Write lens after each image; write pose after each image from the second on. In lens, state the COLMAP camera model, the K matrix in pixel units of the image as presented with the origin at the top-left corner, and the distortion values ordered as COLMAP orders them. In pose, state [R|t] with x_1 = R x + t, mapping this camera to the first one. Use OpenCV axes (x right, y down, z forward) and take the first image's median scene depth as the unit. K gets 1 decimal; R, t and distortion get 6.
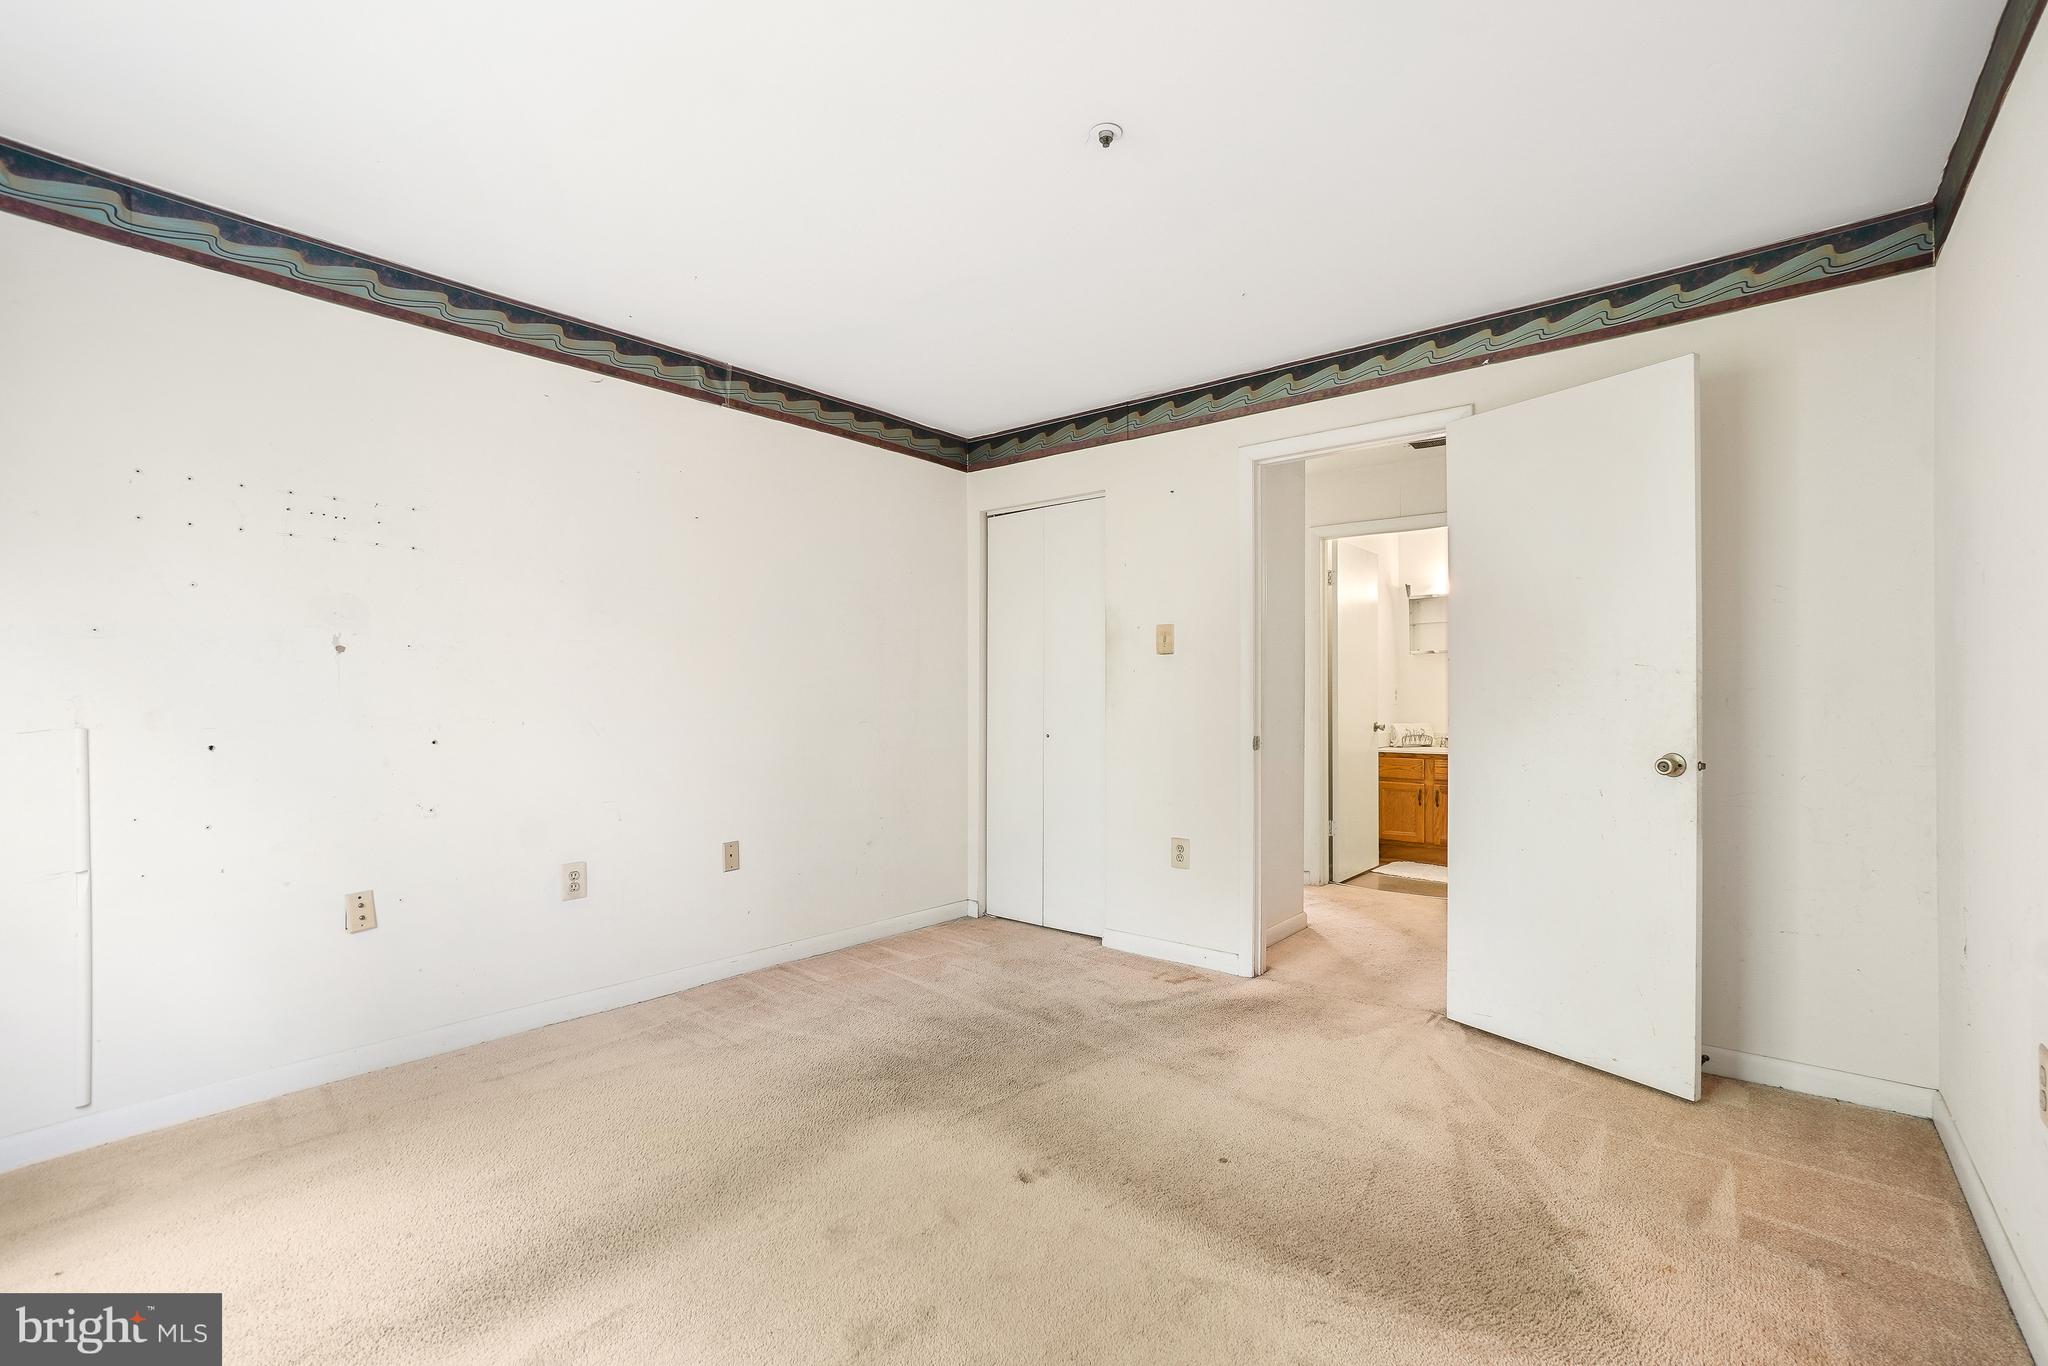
lens RADIAL K [[911.4, 0, 1035.8], [0, 911.4, 689.6], [0, 0, 1]] dist [-0.010004, 0.003074]
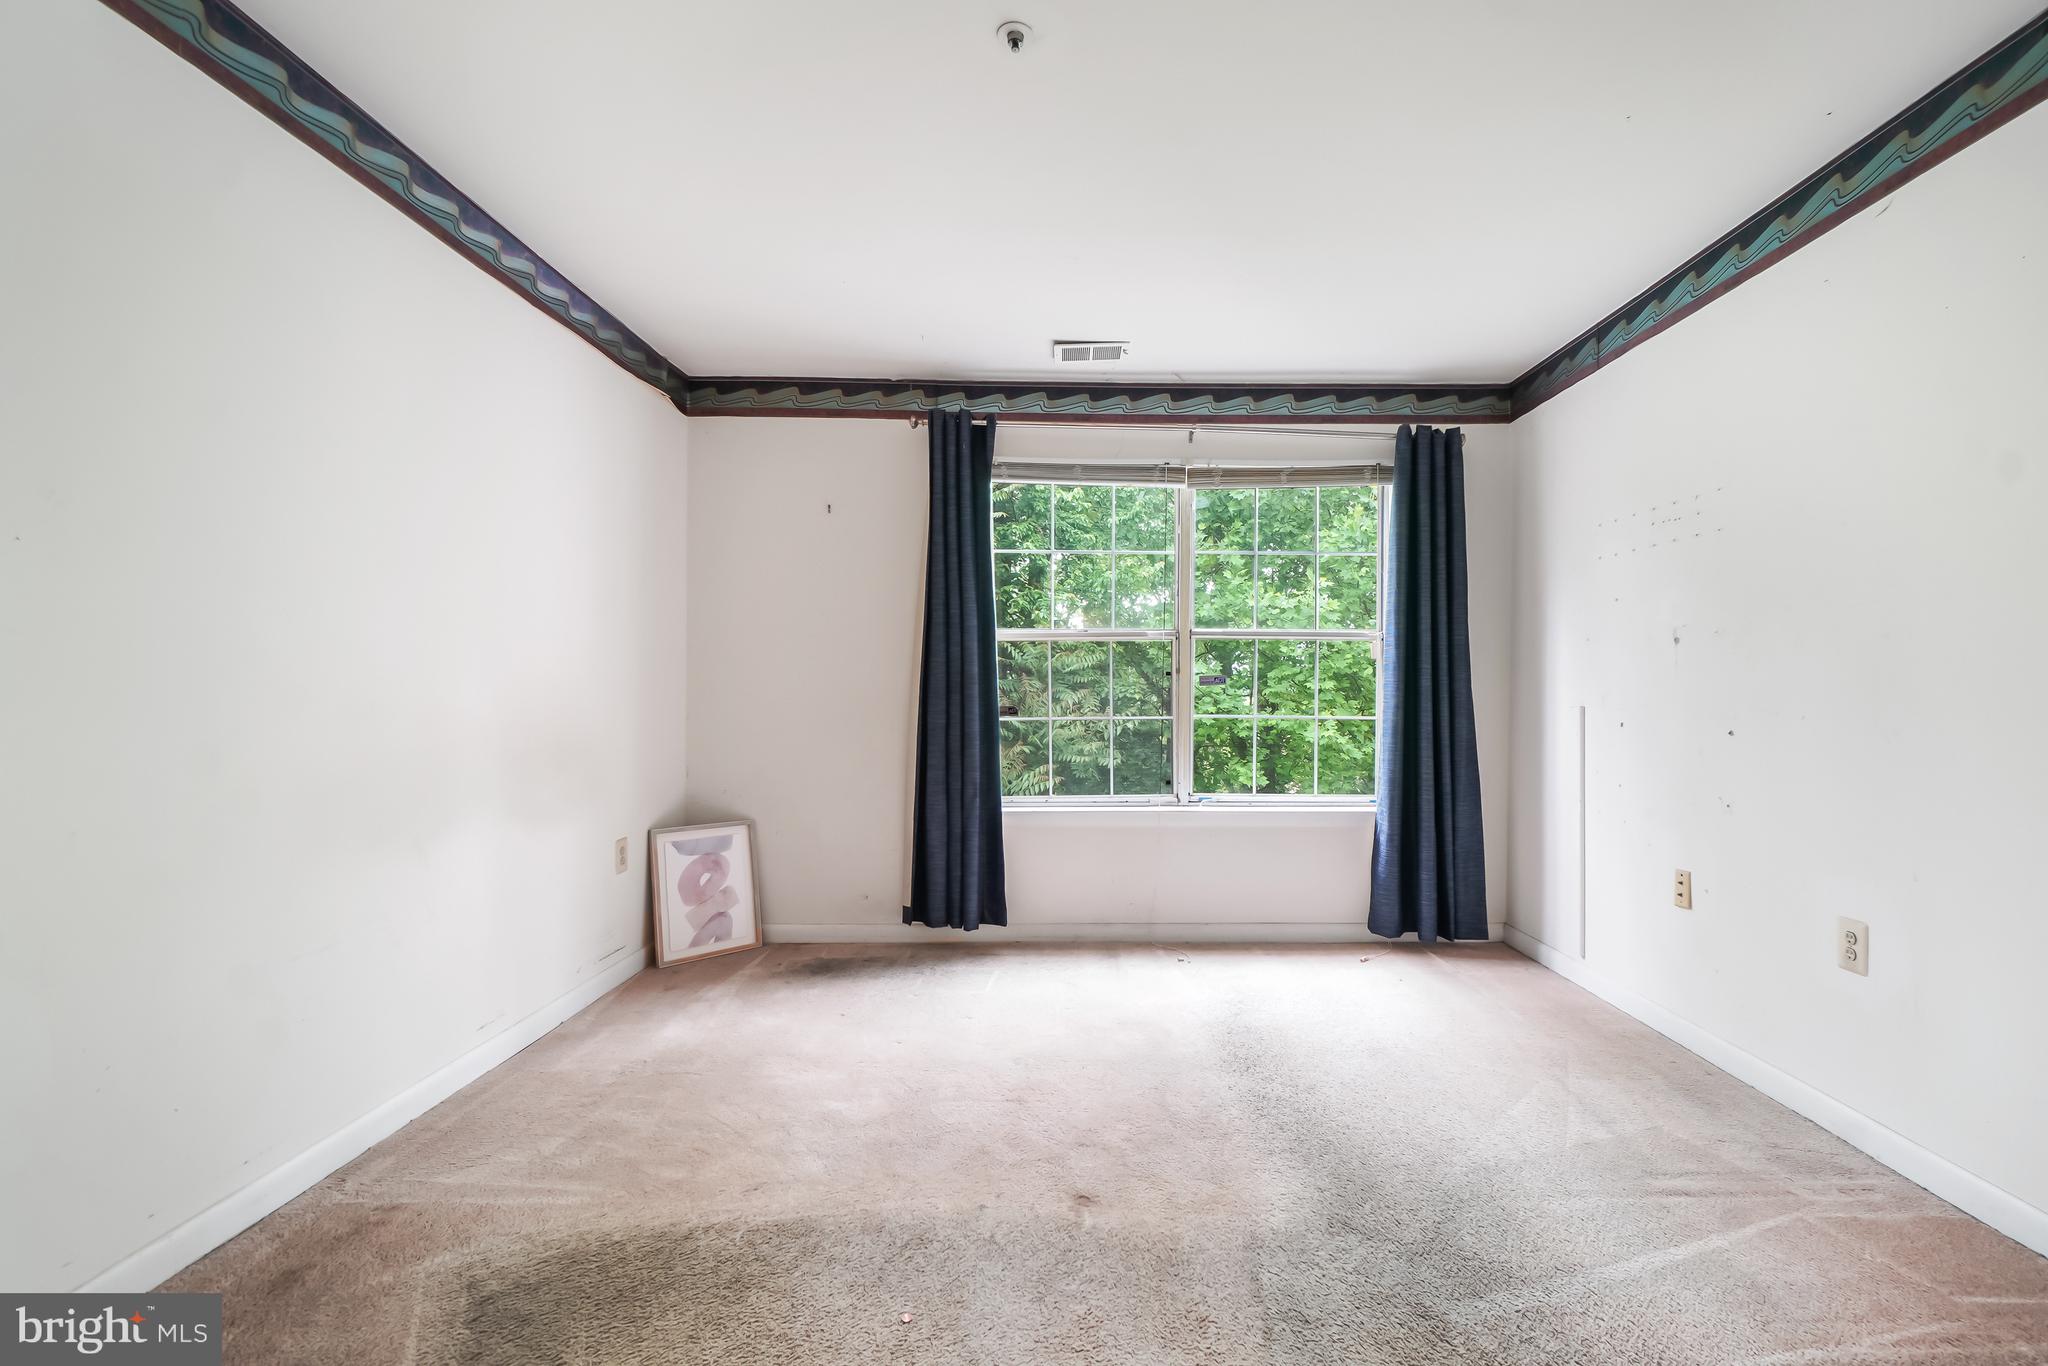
lens RADIAL K [[911.4, 0, 1027.0], [0, 911.4, 690.9], [0, 0, 1]] dist [-0.010004, 0.003074]
pose [[-0.810650, -0.008164, -0.585474, 0.481694], [0.003497, 0.999817, -0.018785, 0.032523], [0.585521, -0.017276, -0.810473, 1.406575]]
